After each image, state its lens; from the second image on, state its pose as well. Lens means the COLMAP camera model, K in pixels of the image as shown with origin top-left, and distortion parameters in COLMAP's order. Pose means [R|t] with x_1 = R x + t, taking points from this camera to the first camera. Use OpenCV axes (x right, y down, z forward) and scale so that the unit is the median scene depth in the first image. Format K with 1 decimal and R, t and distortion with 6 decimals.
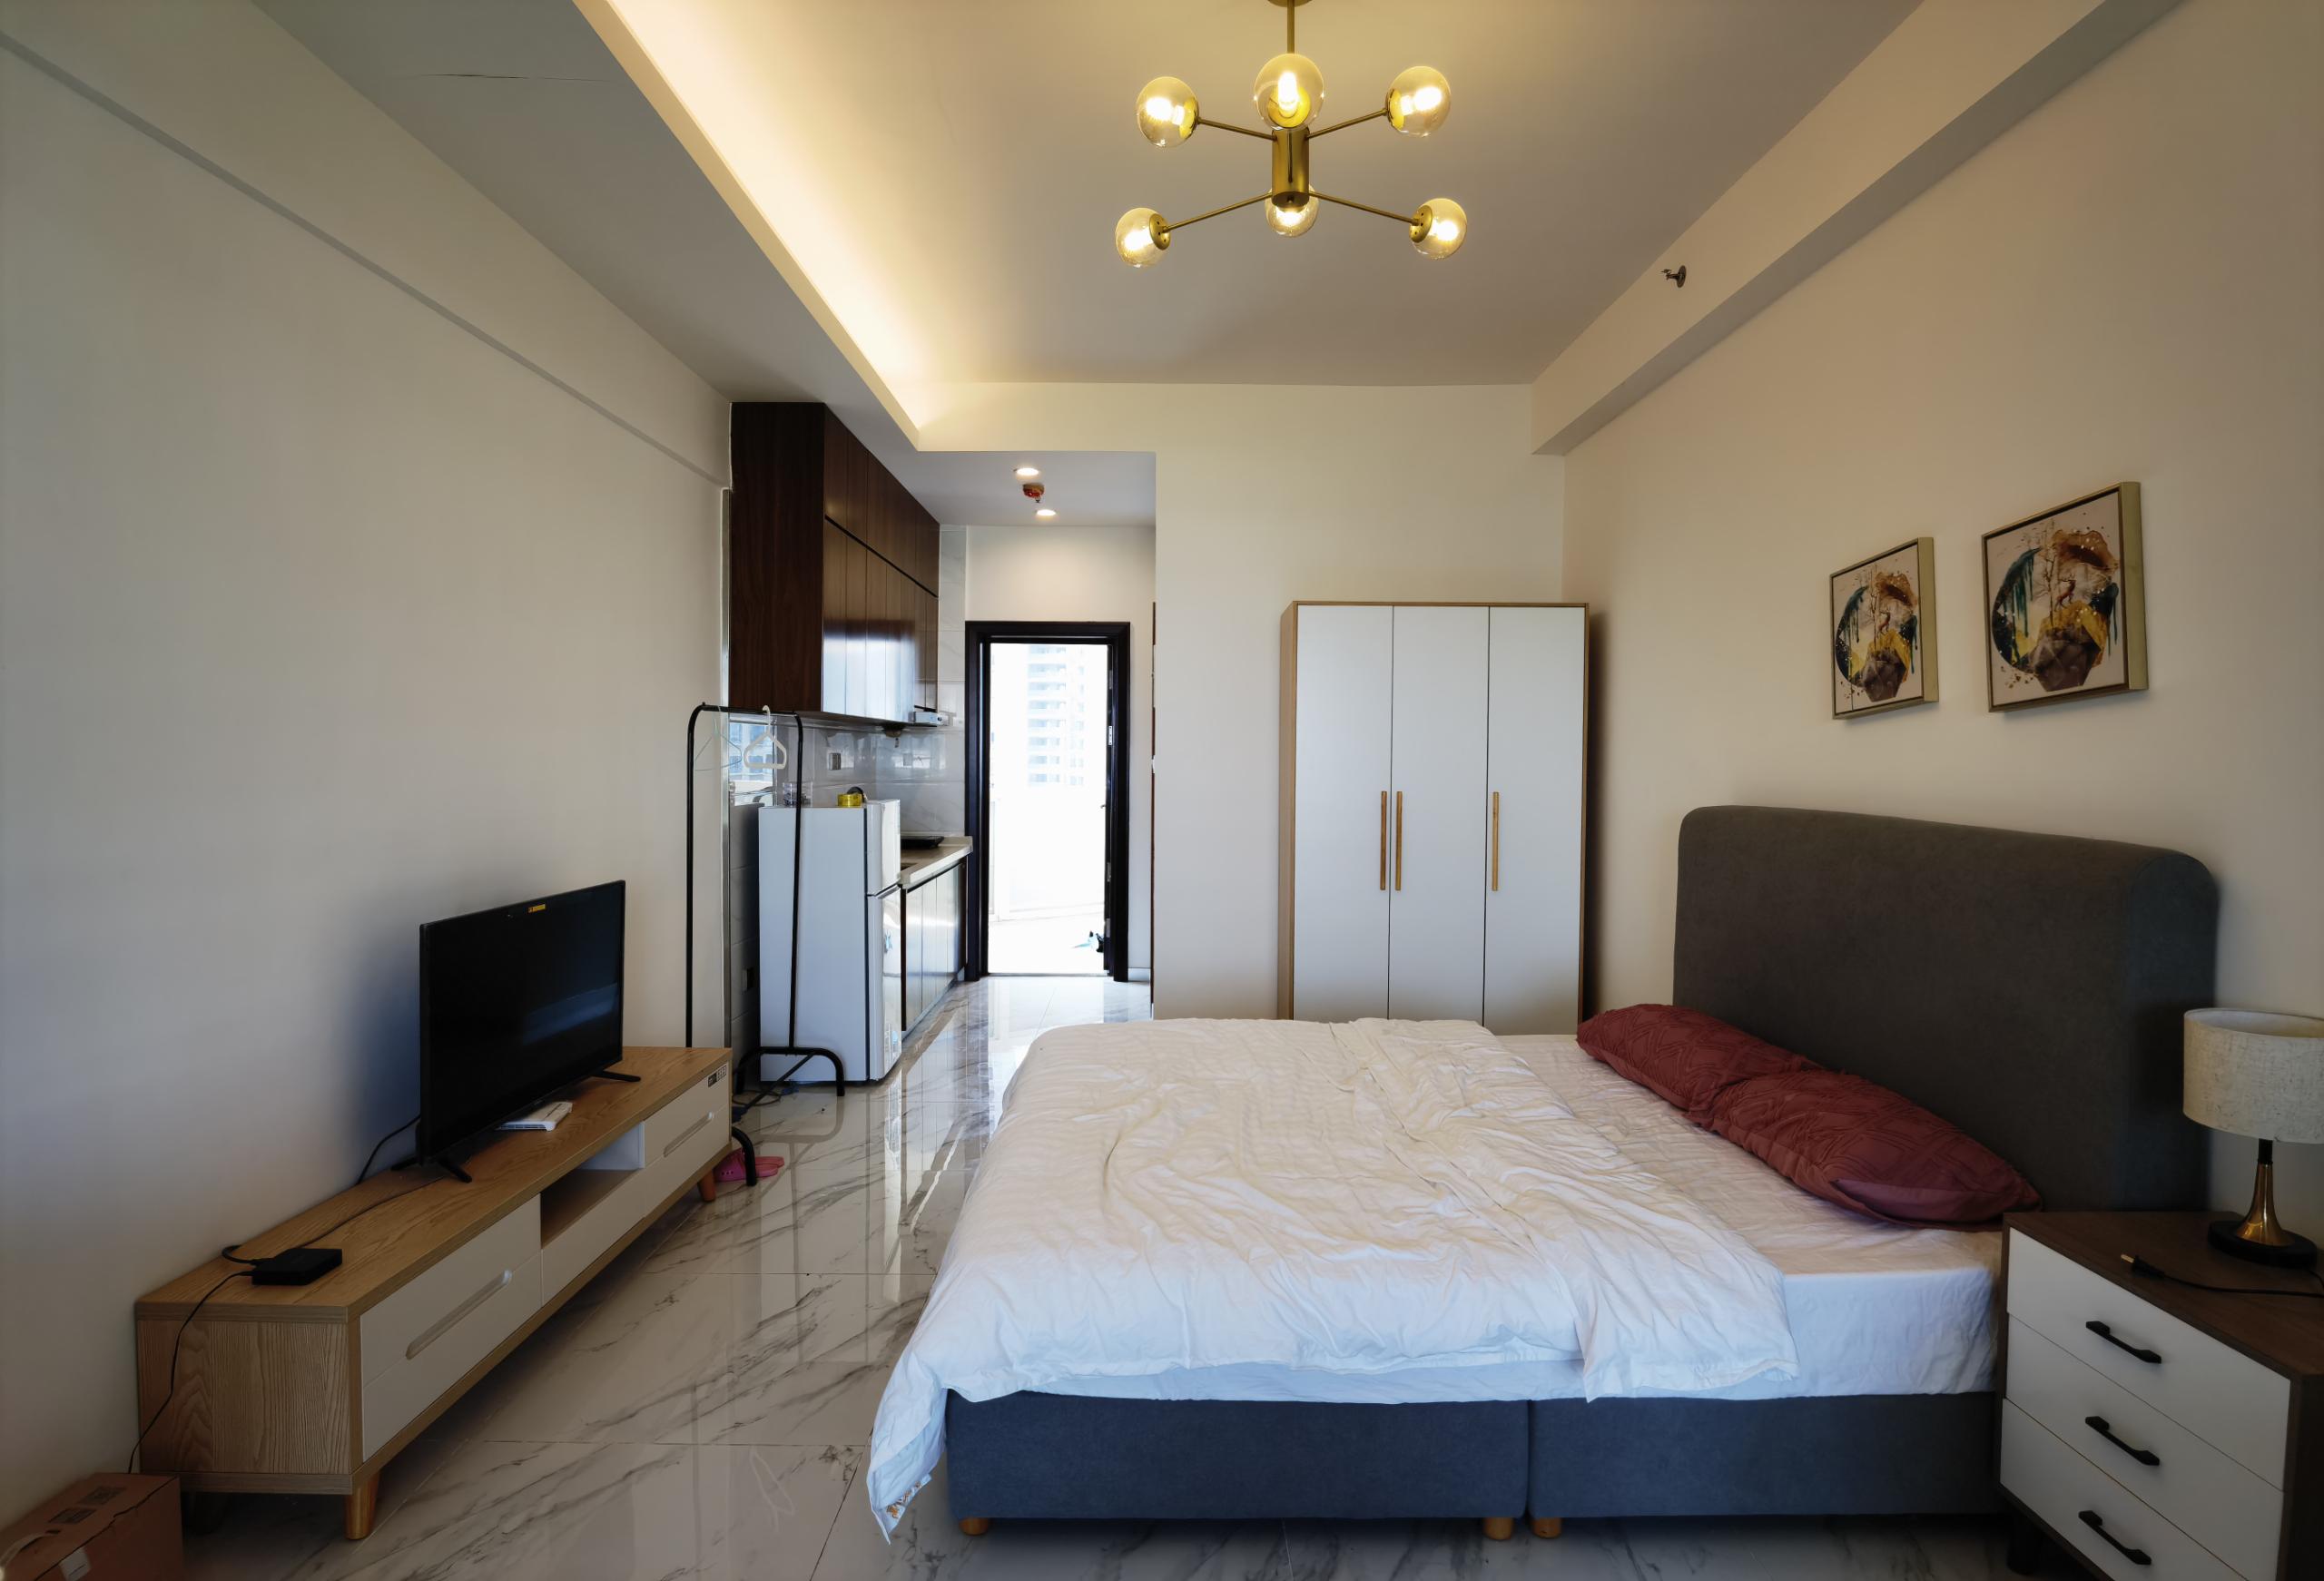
lens RADIAL K [[1214.7, 0, 1168.5], [0, 1214.7, 793.4], [0, 0, 1]] dist [-0.020425, -0.000153]
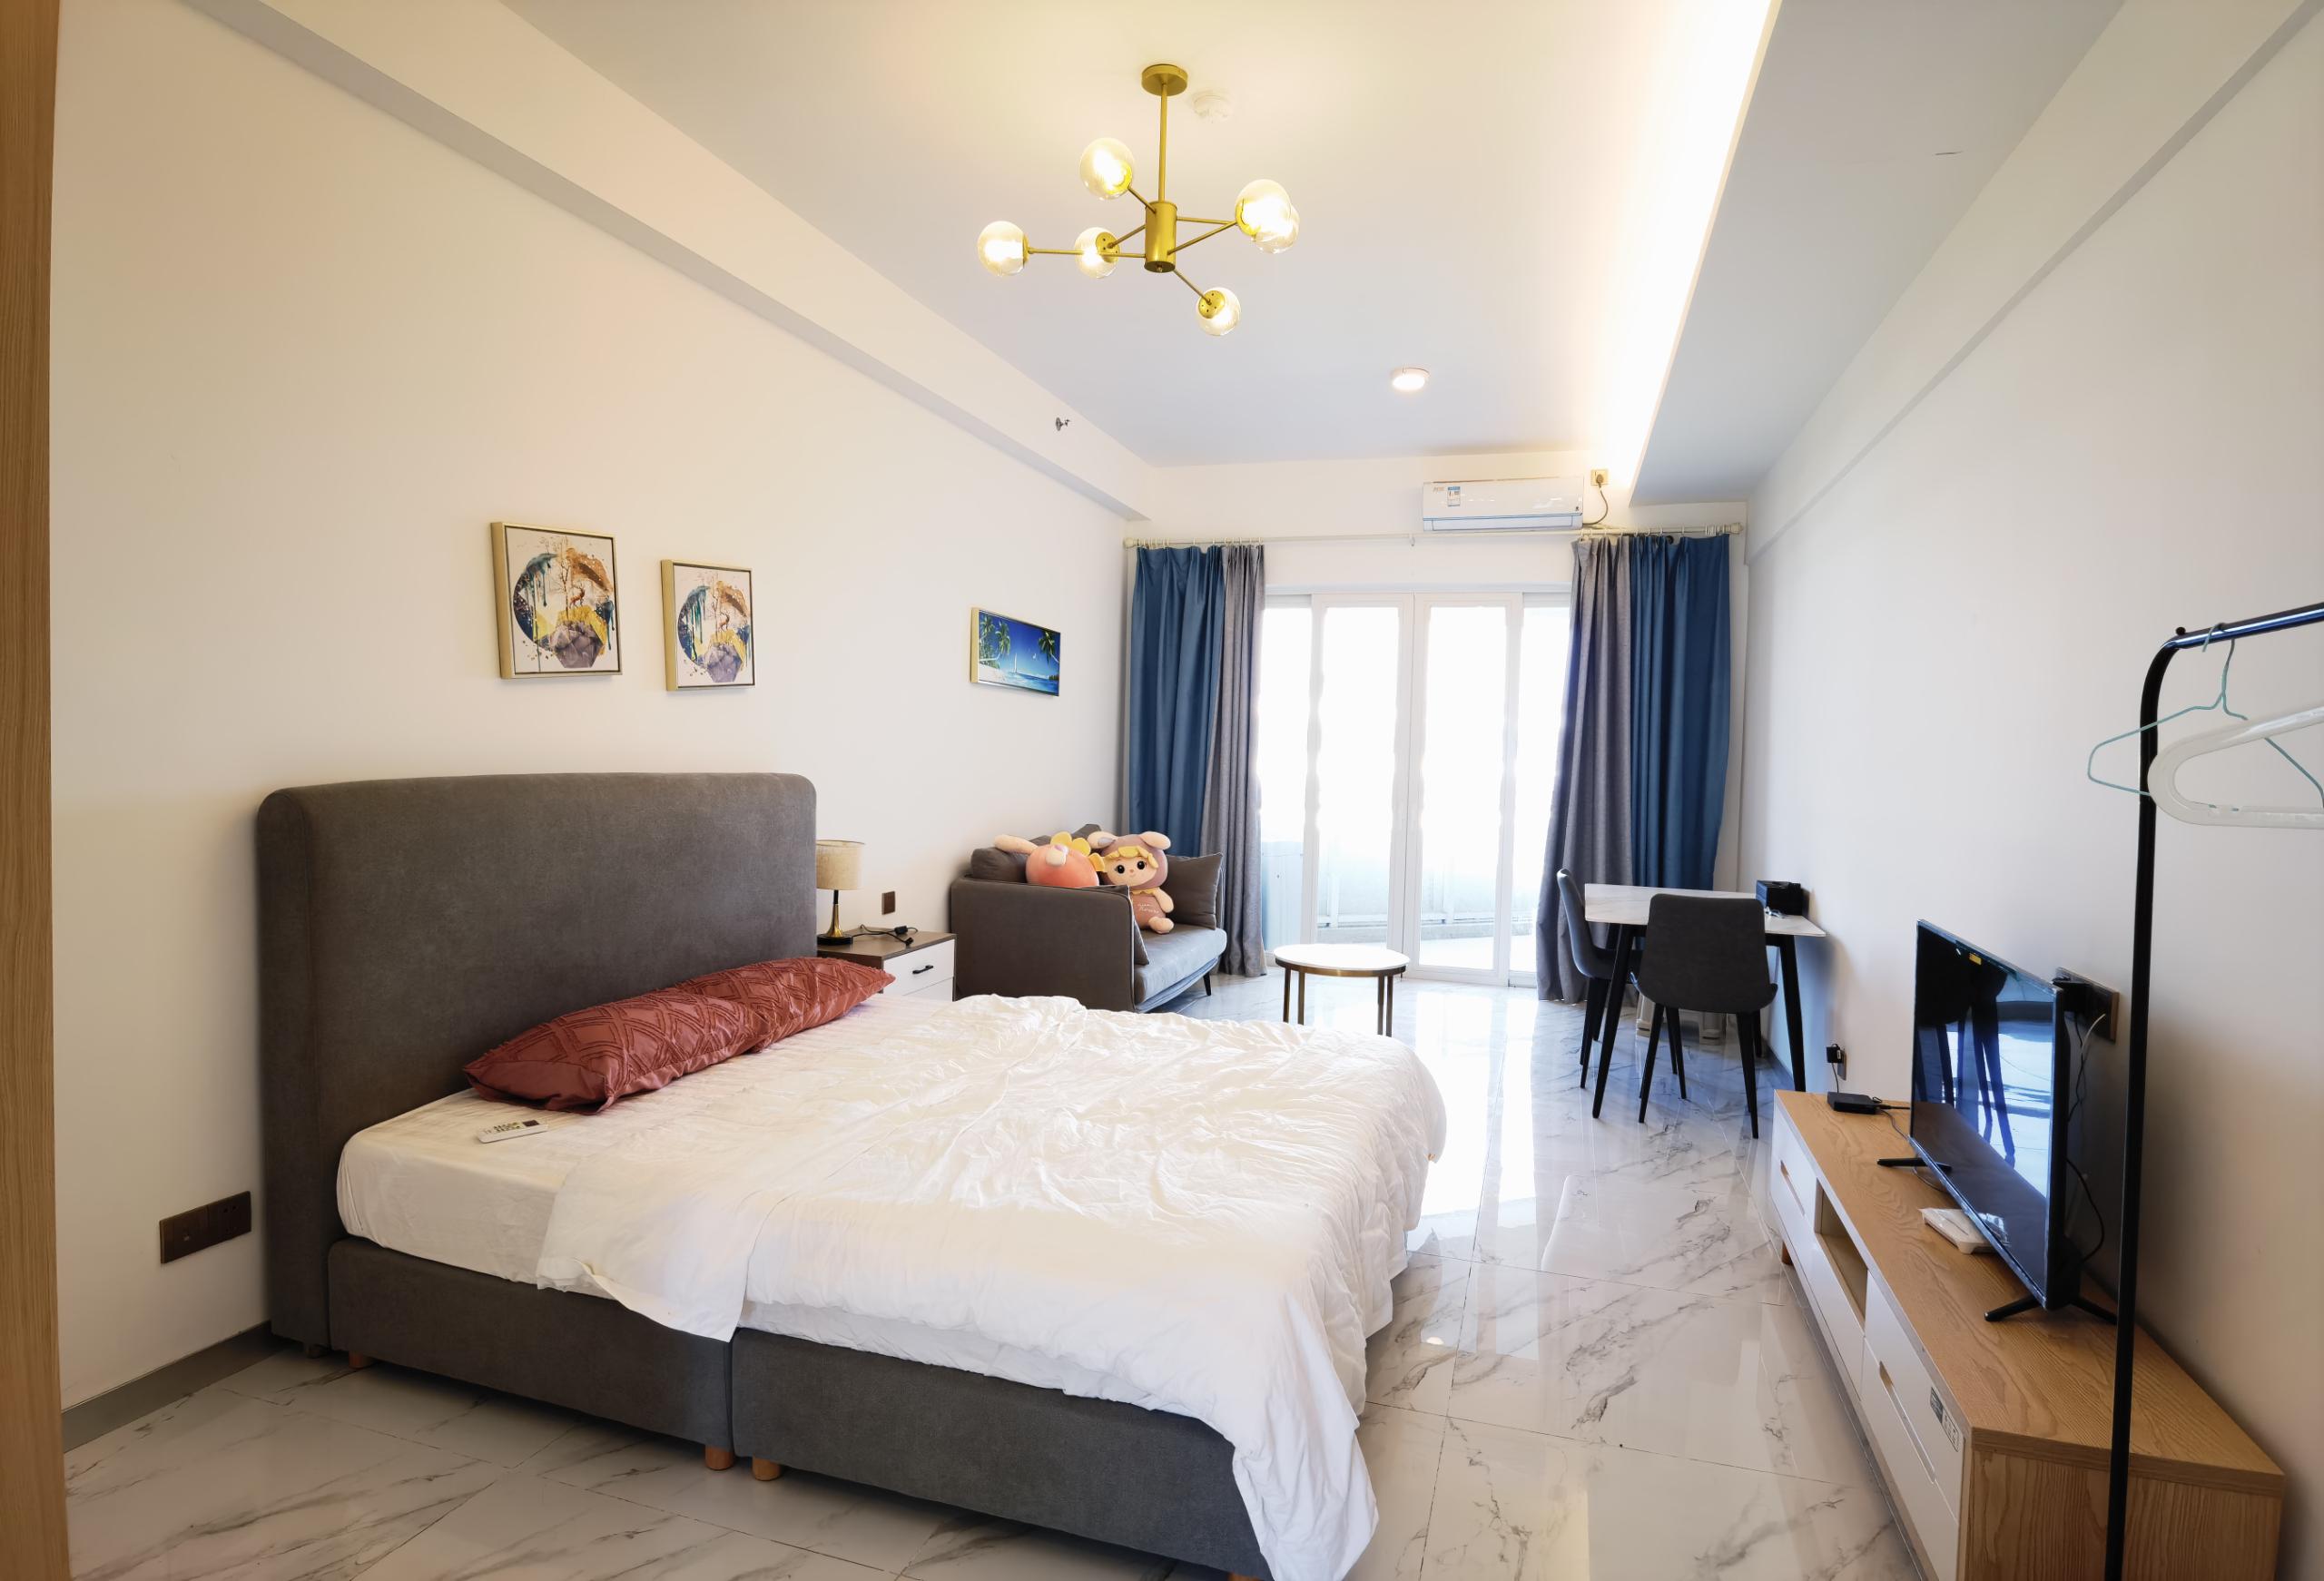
lens RADIAL K [[1214.7, 0, 1168.5], [0, 1214.7, 793.4], [0, 0, 1]] dist [-0.020425, -0.000153]
pose [[-0.948747, -0.044286, 0.312918, -0.160849], [-0.022352, 0.997056, 0.073340, -0.034413], [-0.315245, 0.062587, -0.946944, 1.148837]]
